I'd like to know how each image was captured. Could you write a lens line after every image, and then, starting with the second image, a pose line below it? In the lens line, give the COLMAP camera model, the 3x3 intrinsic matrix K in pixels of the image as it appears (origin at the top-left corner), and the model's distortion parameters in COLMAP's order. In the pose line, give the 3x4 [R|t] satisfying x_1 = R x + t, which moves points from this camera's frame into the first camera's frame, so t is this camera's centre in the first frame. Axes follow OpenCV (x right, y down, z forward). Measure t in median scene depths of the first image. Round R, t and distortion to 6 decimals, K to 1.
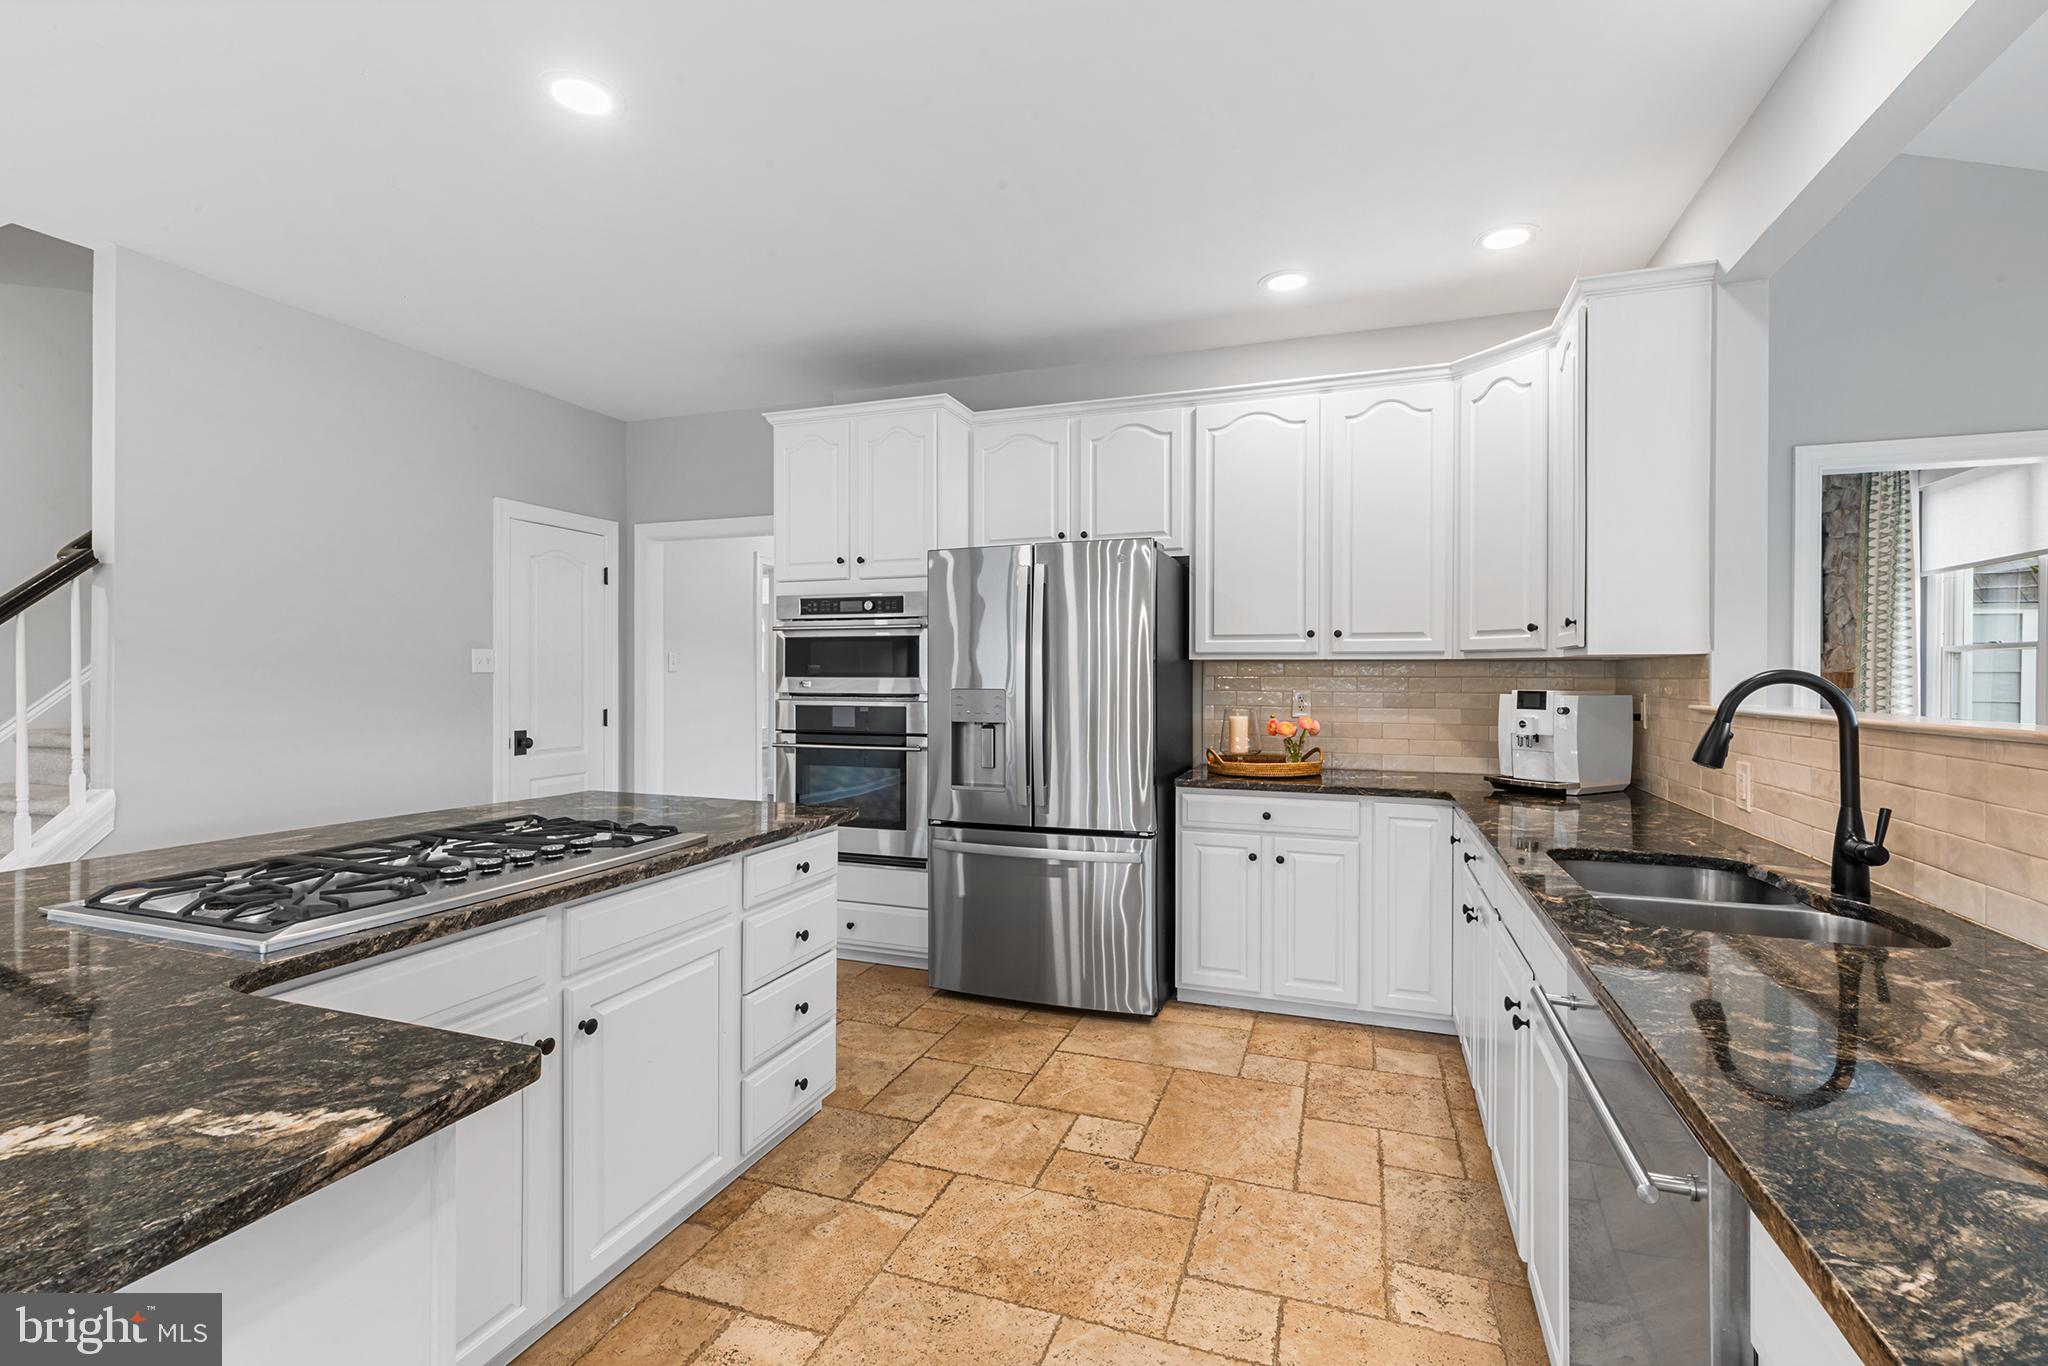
lens RADIAL K [[926.9, 0, 1023.6], [0, 926.9, 672.5], [0, 0, 1]] dist [0.007433, -0.000675]
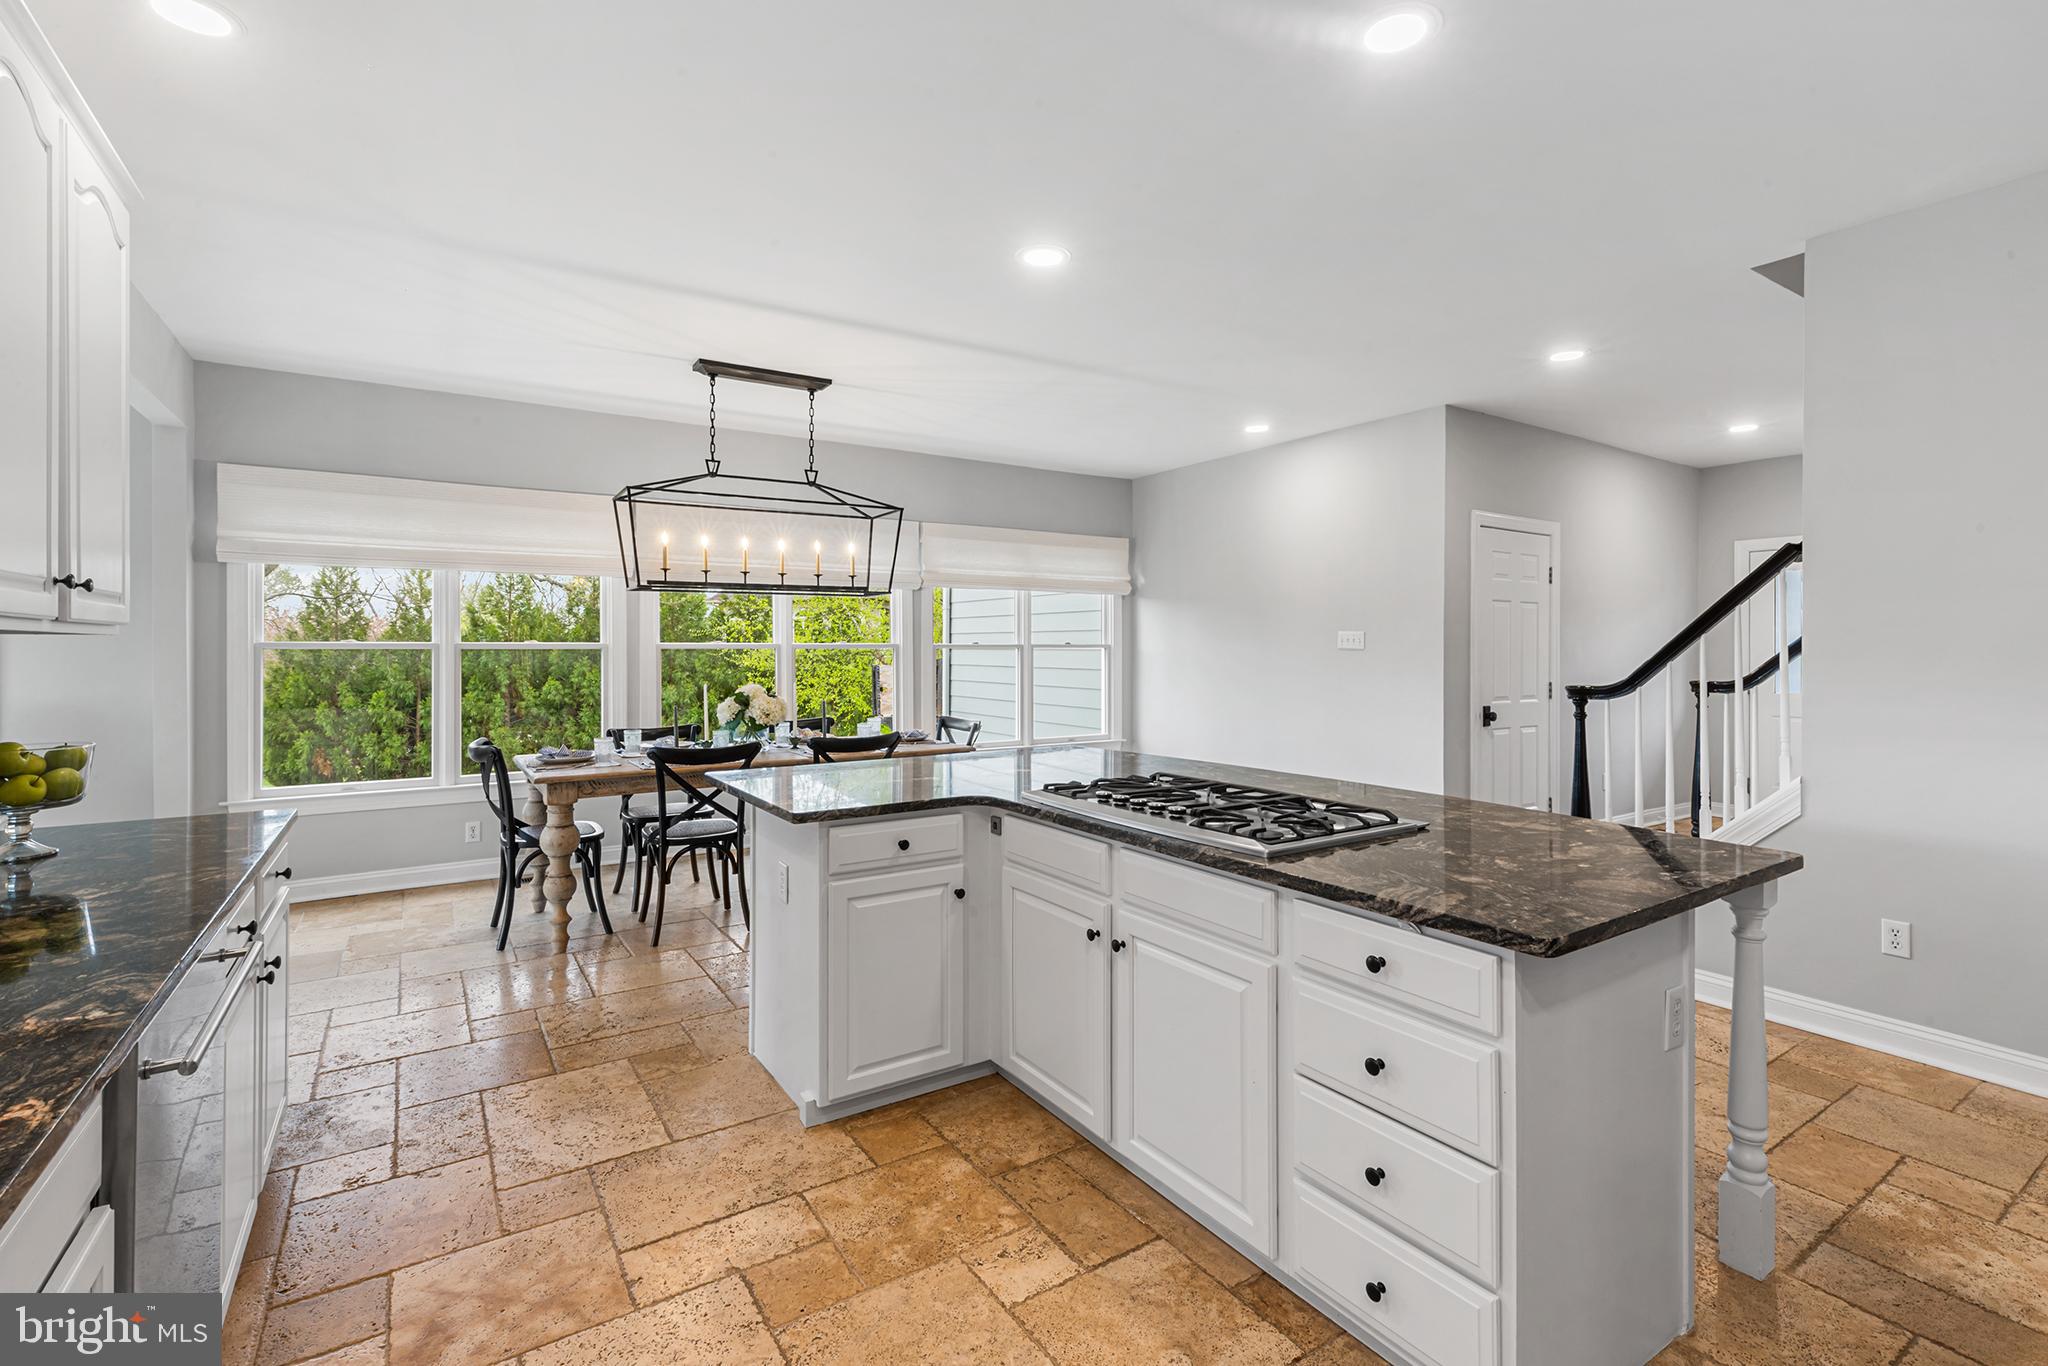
lens RADIAL K [[926.9, 0, 1037.1], [0, 926.9, 647.5], [0, 0, 1]] dist [0.007433, -0.000675]
pose [[-0.591056, -0.002131, -0.806628, 0.456044], [-0.003386, 0.999994, -0.000160, -0.016589], [0.806624, 0.002637, -0.591060, 1.235562]]
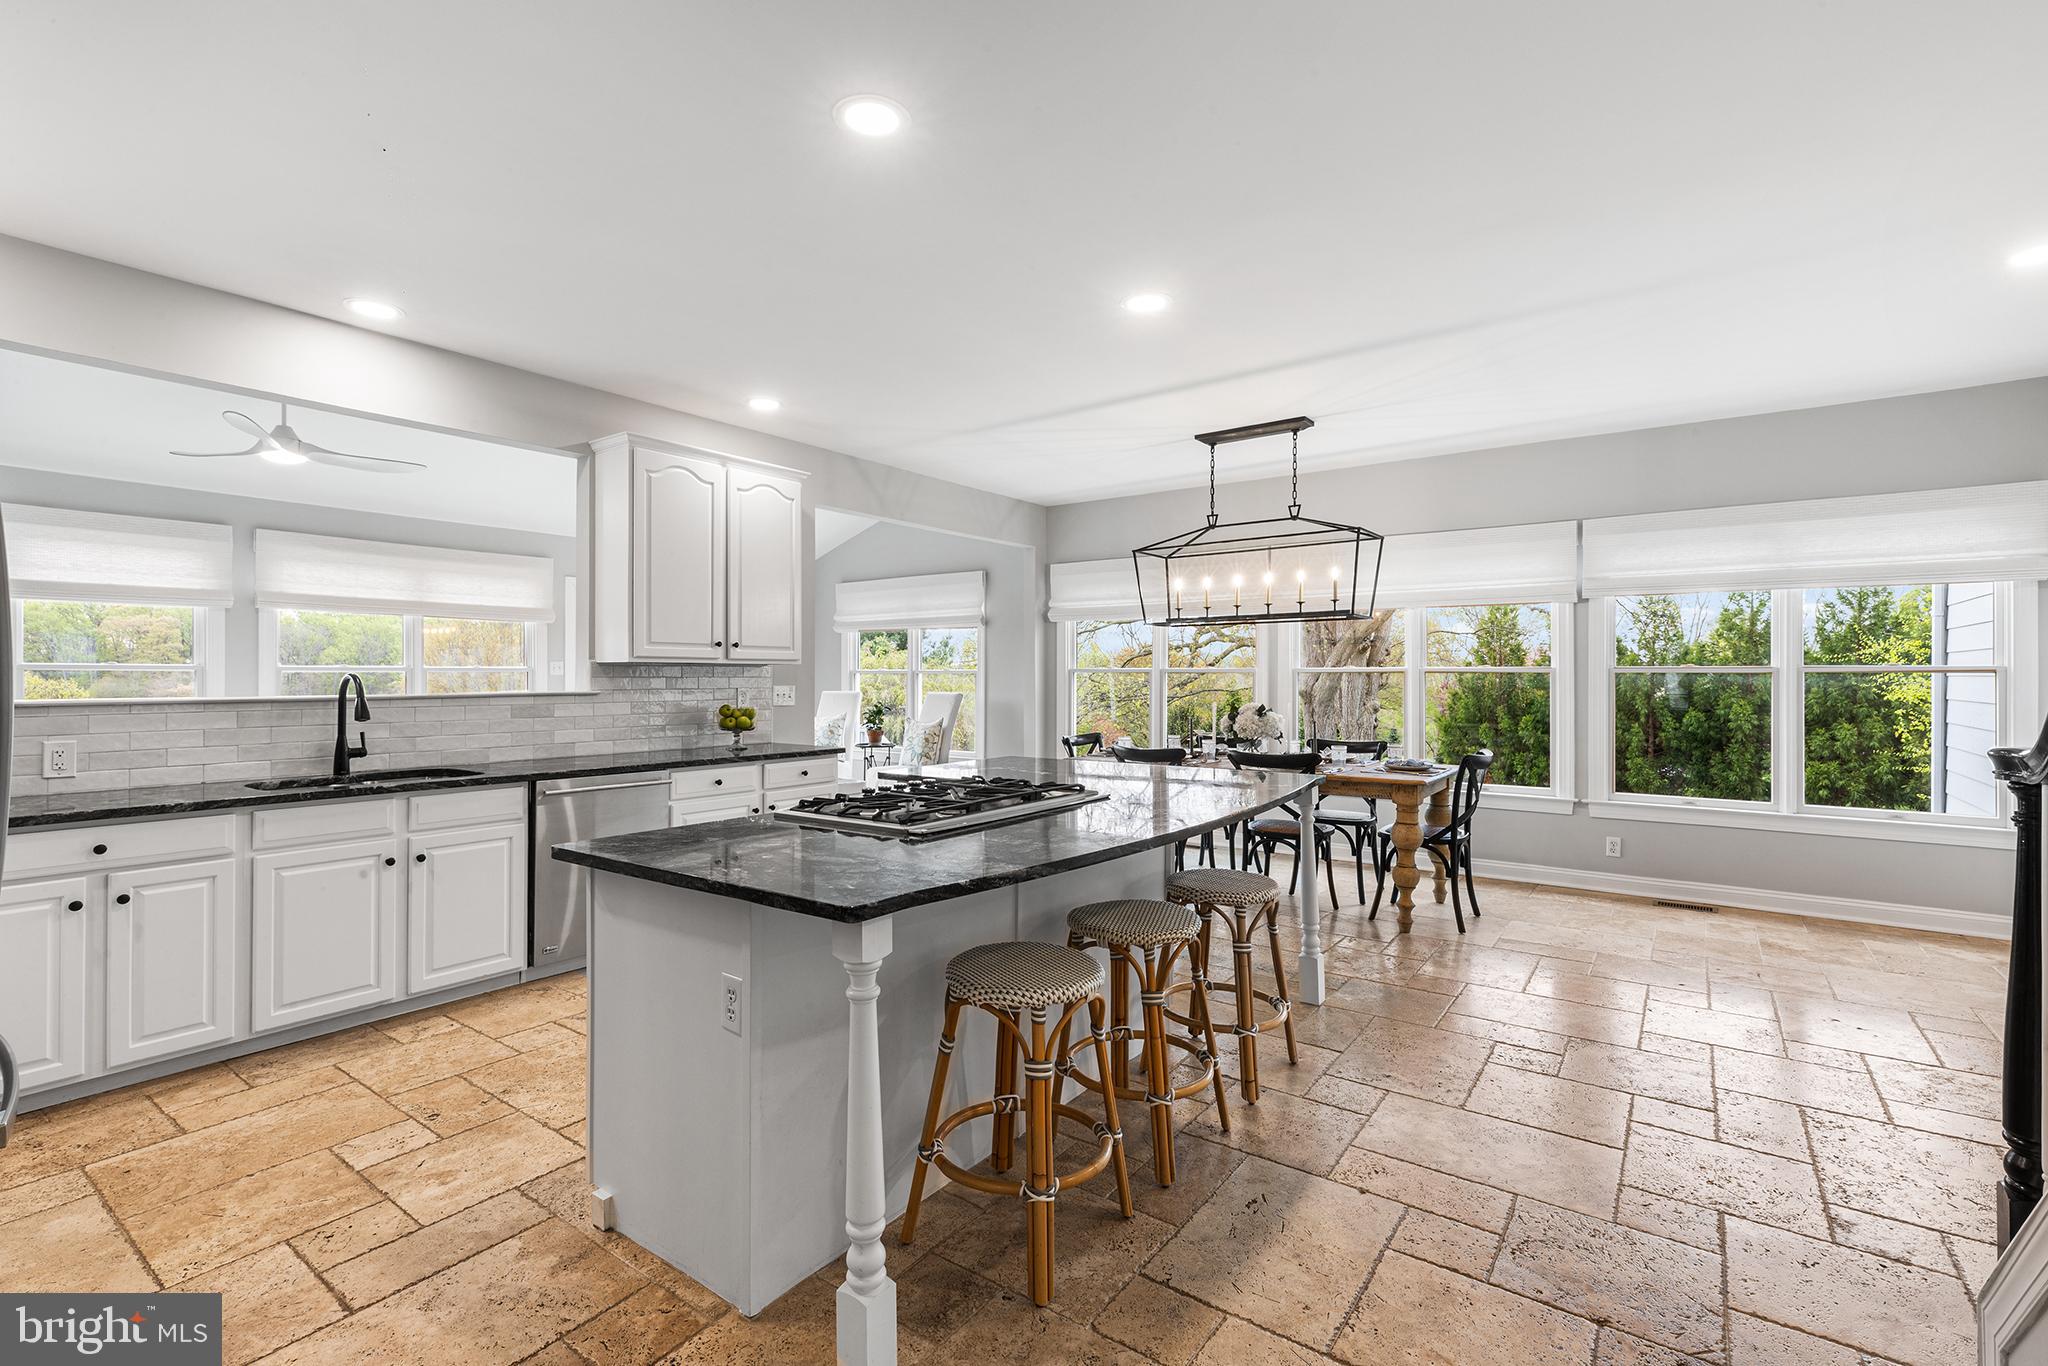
lens RADIAL K [[926.9, 0, 1033.1], [0, 926.9, 676.6], [0, 0, 1]] dist [0.007433, -0.000675]
pose [[-0.963076, -0.004938, 0.269186, -0.915627], [-0.003866, 0.999982, 0.004514, -0.007774], [-0.269204, 0.003307, -0.963078, 1.916563]]
